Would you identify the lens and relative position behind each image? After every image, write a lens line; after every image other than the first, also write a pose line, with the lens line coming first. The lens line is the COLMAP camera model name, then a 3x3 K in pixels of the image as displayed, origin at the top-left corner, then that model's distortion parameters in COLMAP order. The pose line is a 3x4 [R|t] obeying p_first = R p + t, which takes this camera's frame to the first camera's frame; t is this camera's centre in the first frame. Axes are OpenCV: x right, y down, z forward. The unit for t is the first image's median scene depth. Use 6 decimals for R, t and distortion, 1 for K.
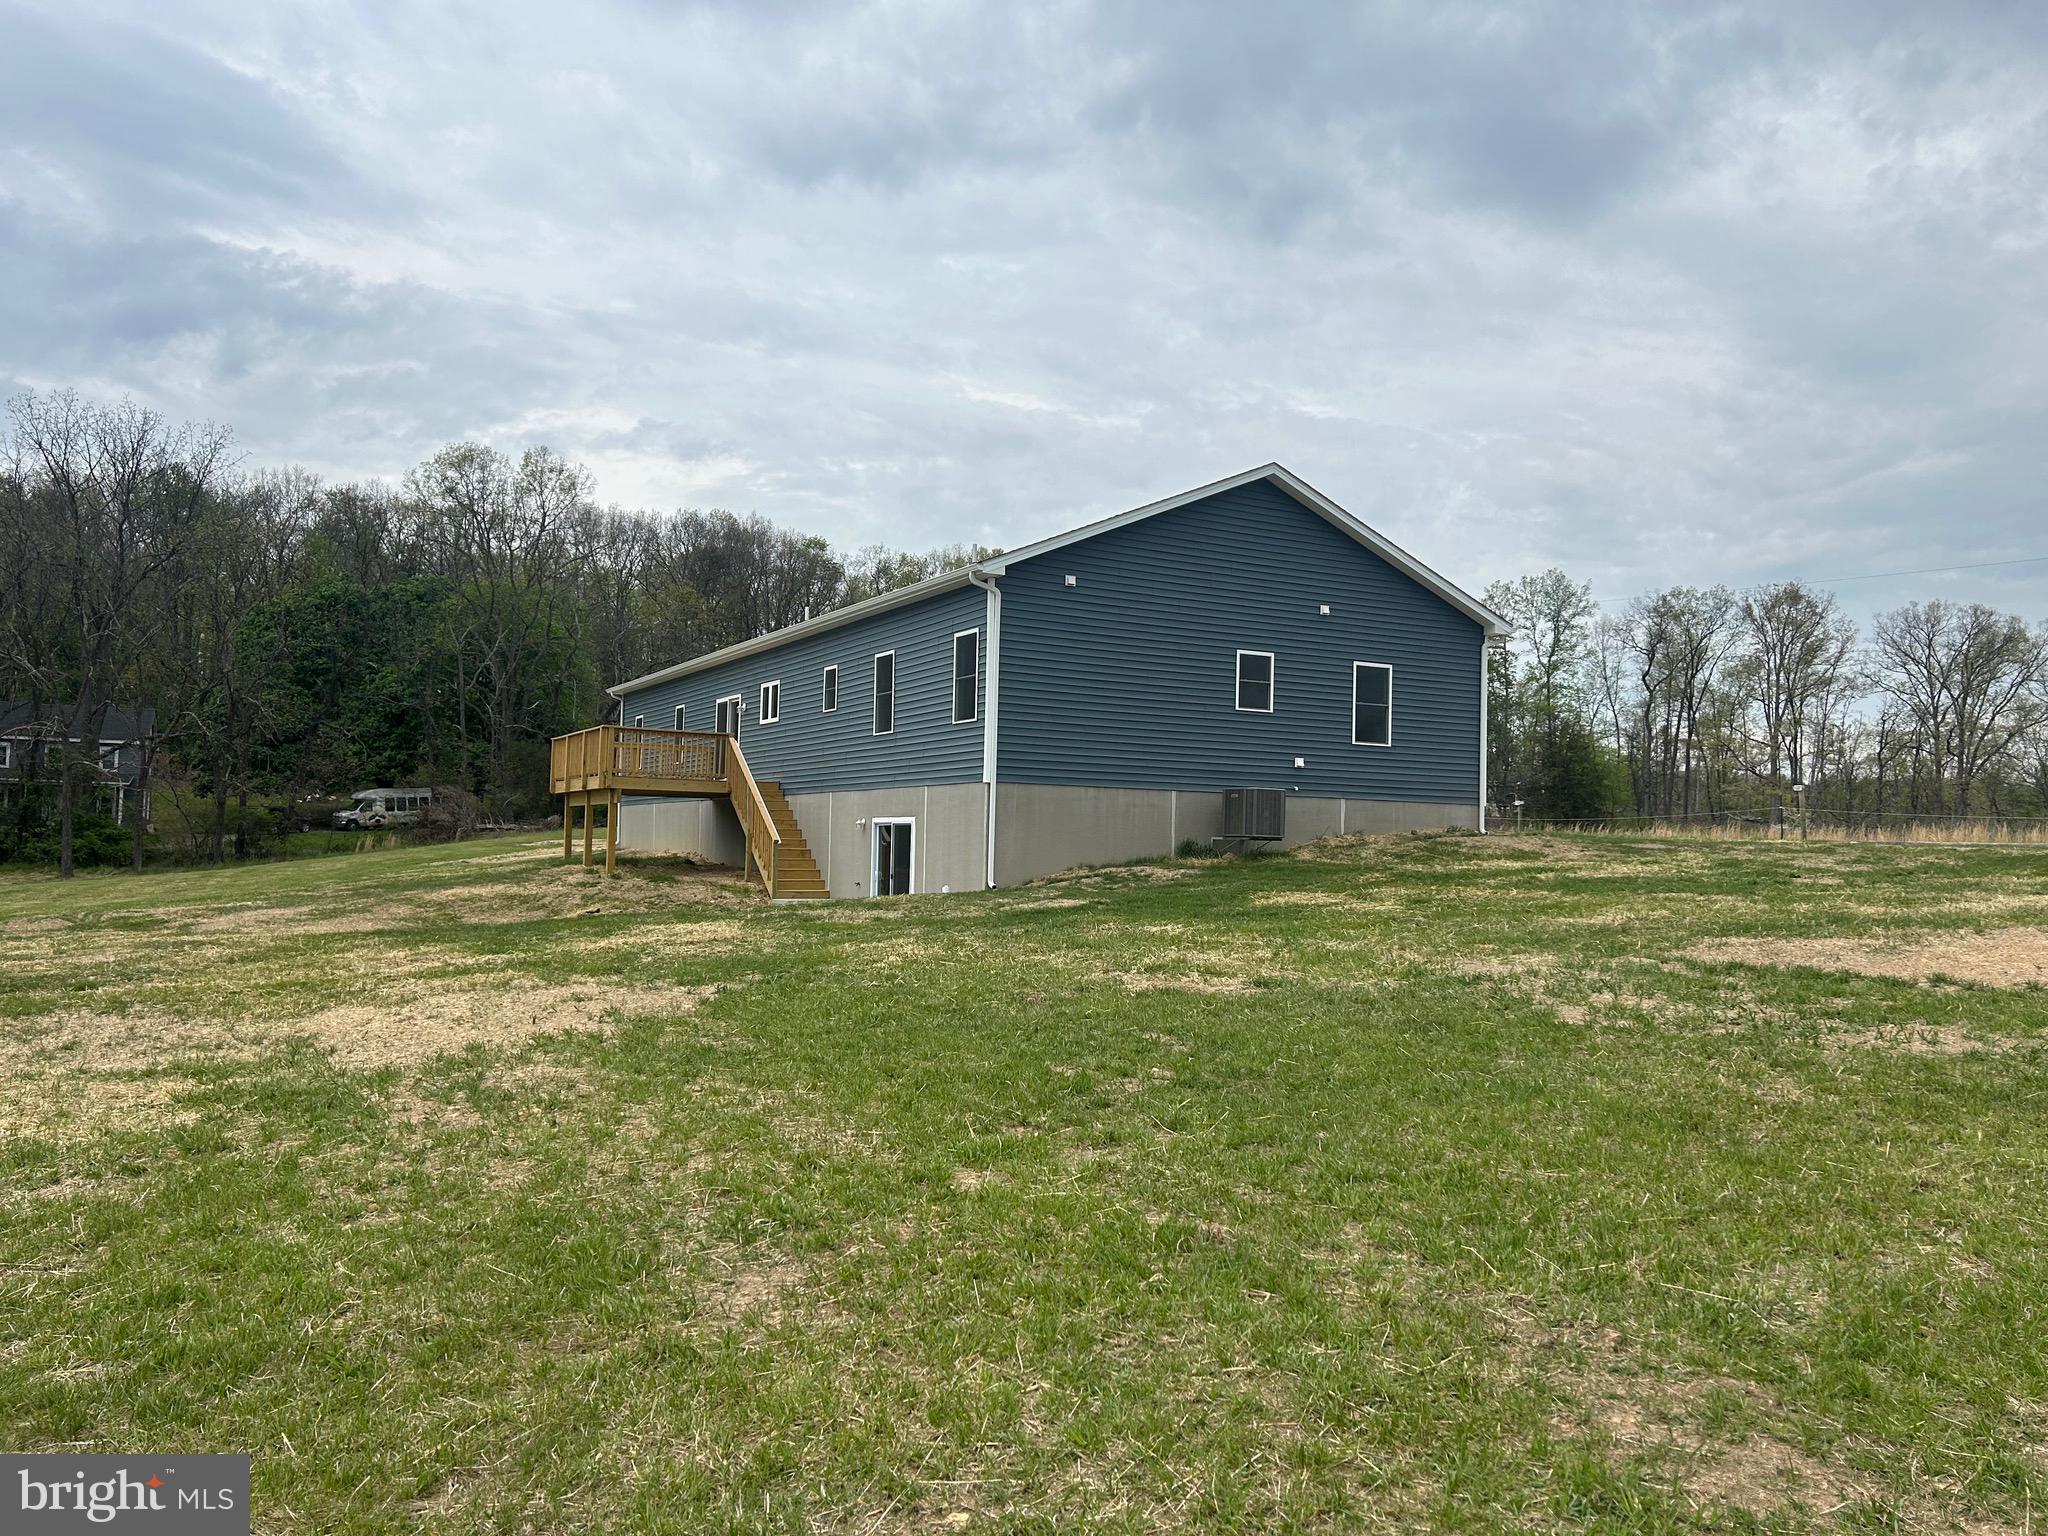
lens RADIAL K [[1482.5, 0, 1021.0], [0, 1482.5, 751.3], [0, 0, 1]] dist [0.027702, -0.011994]
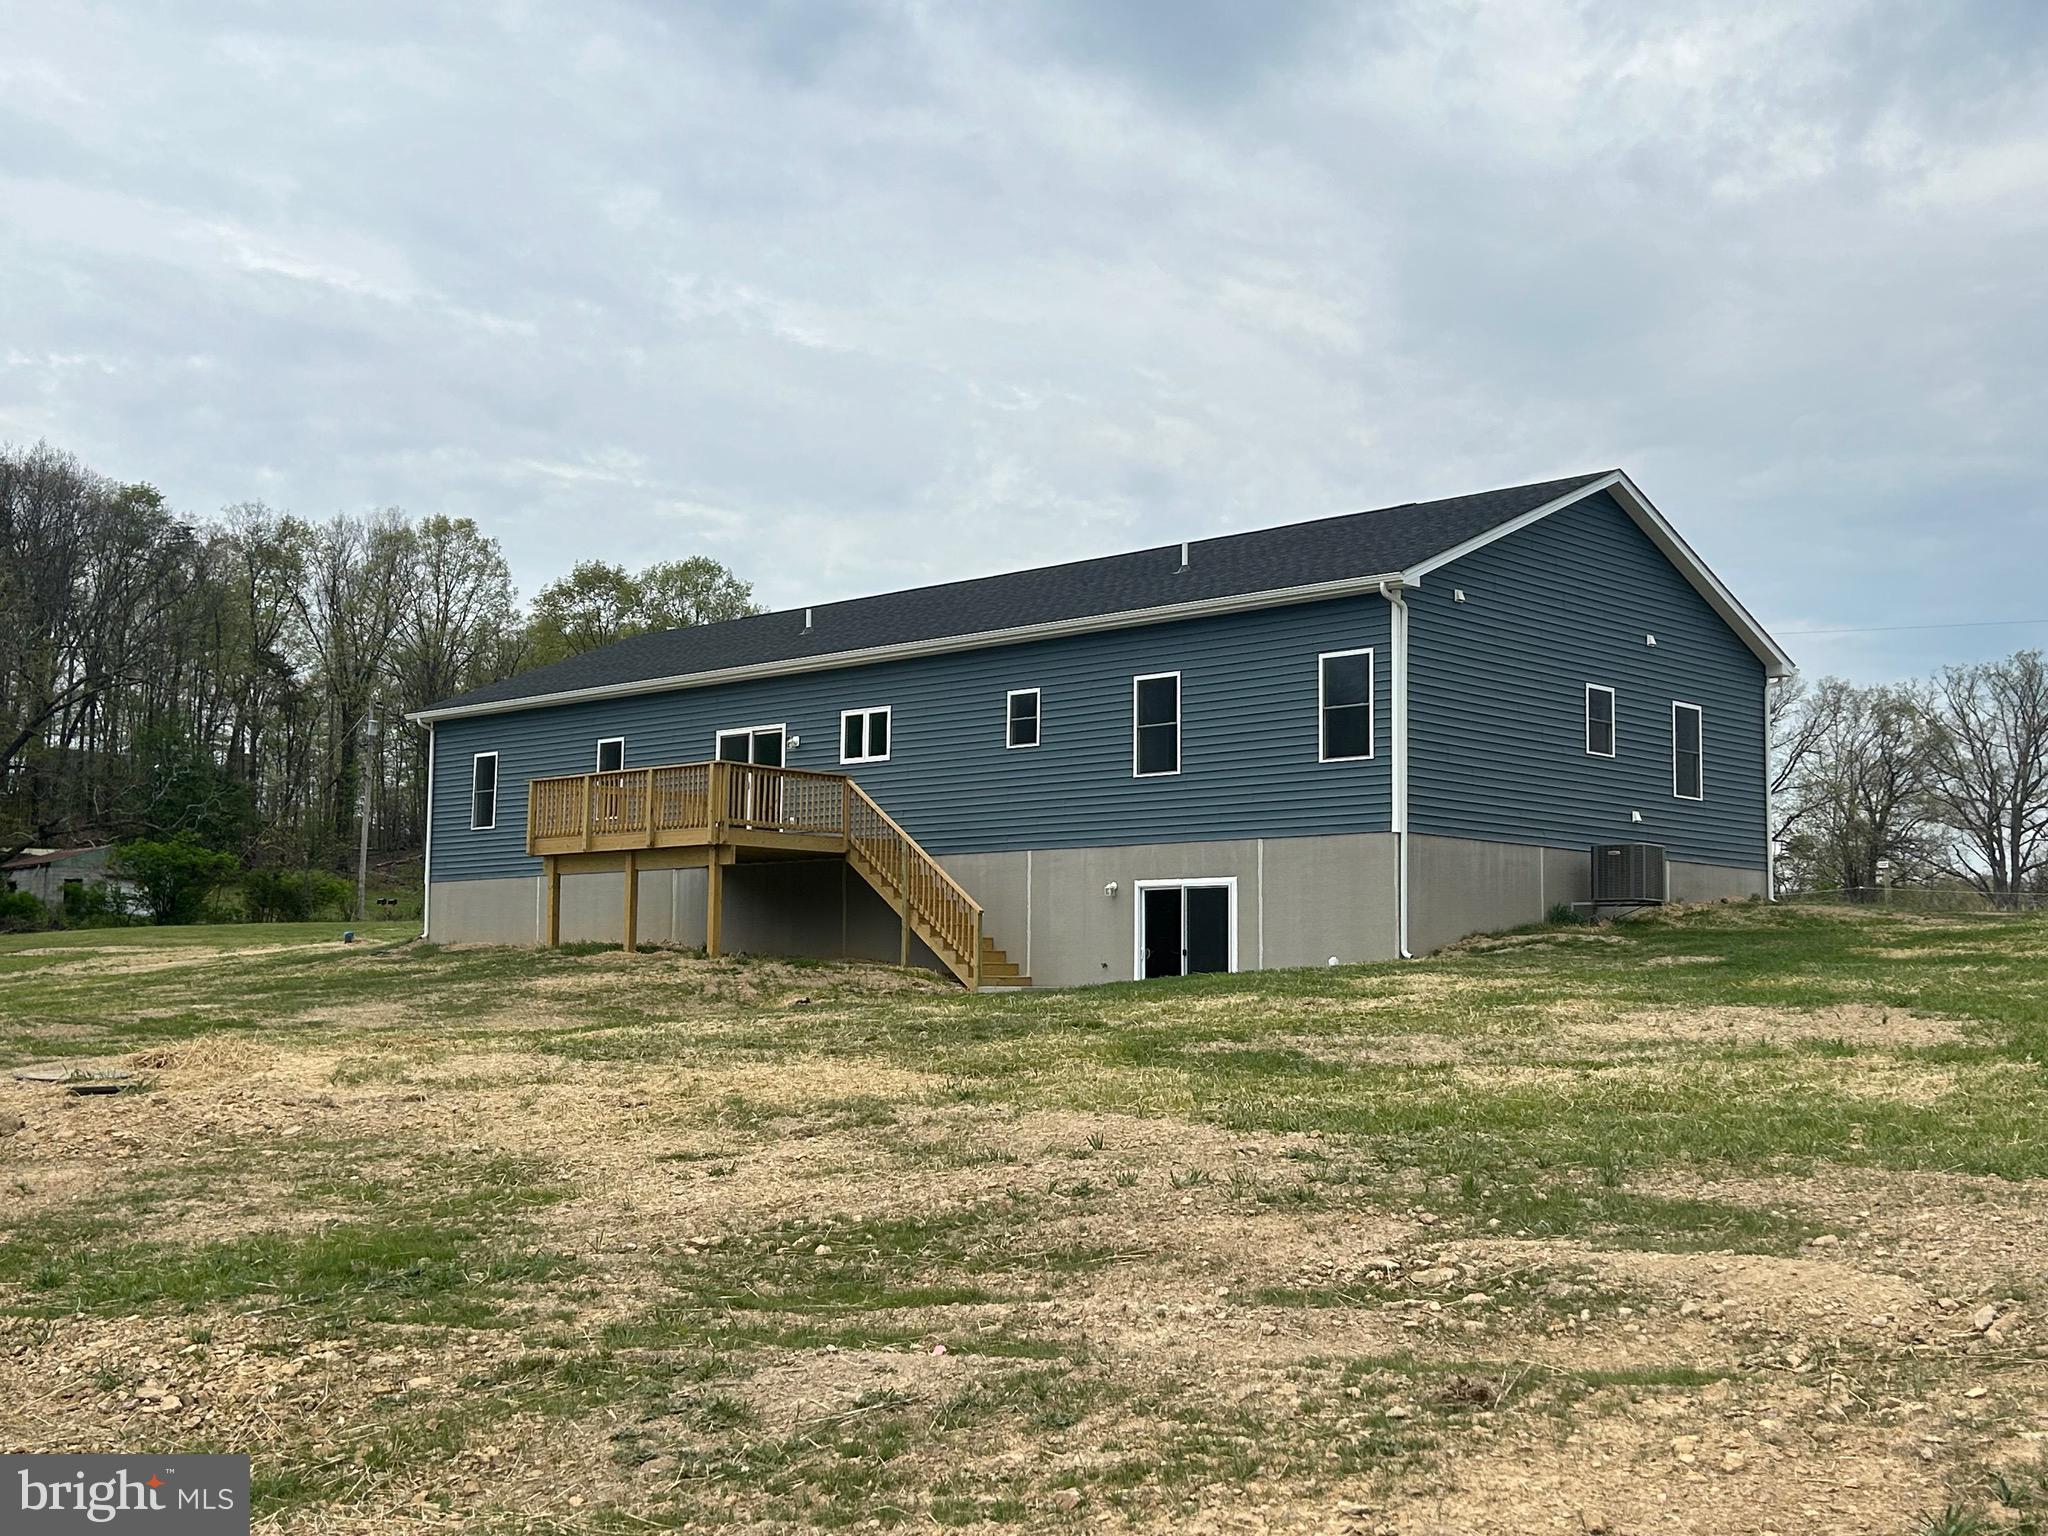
lens RADIAL K [[2308.0, 0, 1020.1], [0, 2308.0, 782.5], [0, 0, 1]] dist [0.082351, 0.000000]
pose [[0.950407, 0.017226, 0.310532, -0.343261], [-0.008370, 0.999520, -0.029829, 0.018528], [-0.310897, 0.025751, 0.950095, -0.096255]]
